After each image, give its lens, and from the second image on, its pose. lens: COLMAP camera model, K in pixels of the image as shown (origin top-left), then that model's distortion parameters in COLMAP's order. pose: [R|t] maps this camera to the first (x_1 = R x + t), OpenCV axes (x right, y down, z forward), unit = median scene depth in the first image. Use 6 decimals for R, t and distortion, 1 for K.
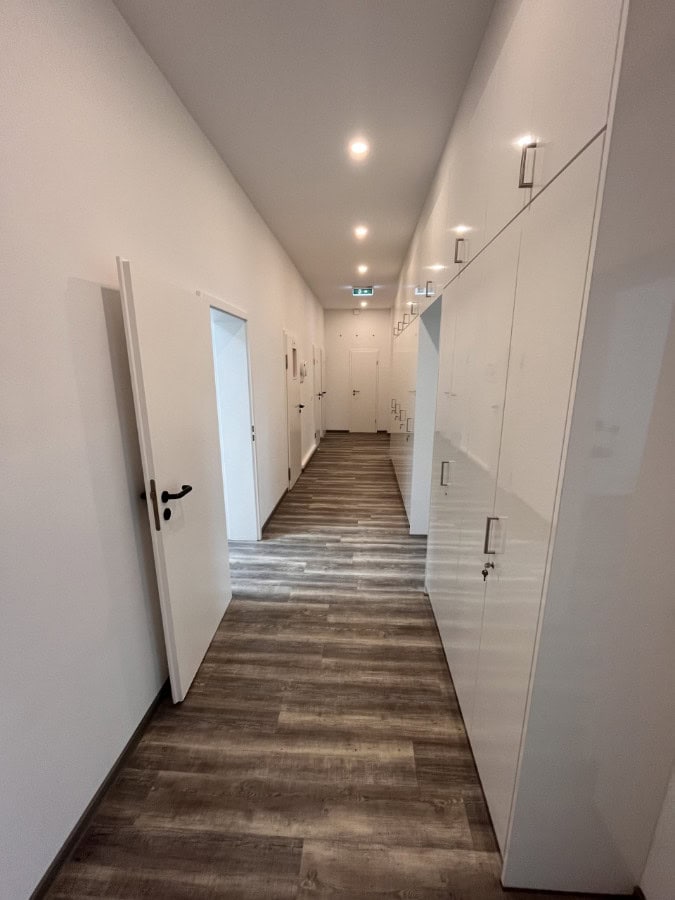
lens RADIAL K [[367.0, 0, 338.2], [0, 367.0, 453.7], [0, 0, 1]] dist [-0.000693, -0.000069]
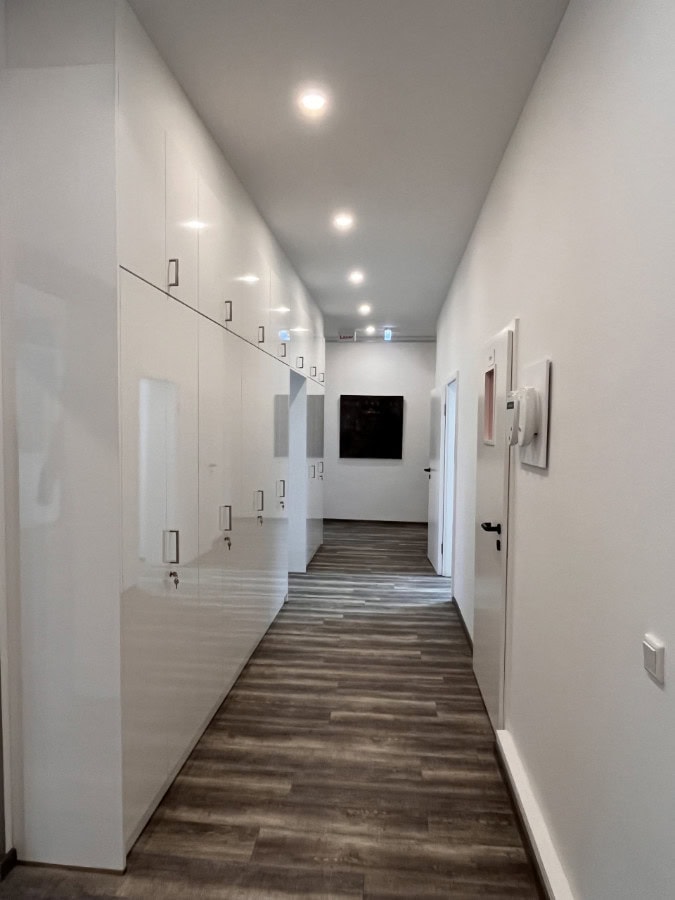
lens RADIAL K [[551.2, 0, 337.3], [0, 551.2, 449.9], [0, 0, 1]] dist [0.000357, -0.000022]
pose [[-0.999554, -0.014080, 0.026354, 0.040091], [-0.006398, 0.962415, 0.271509, -0.452176], [-0.029186, 0.271219, -0.962075, 1.982444]]
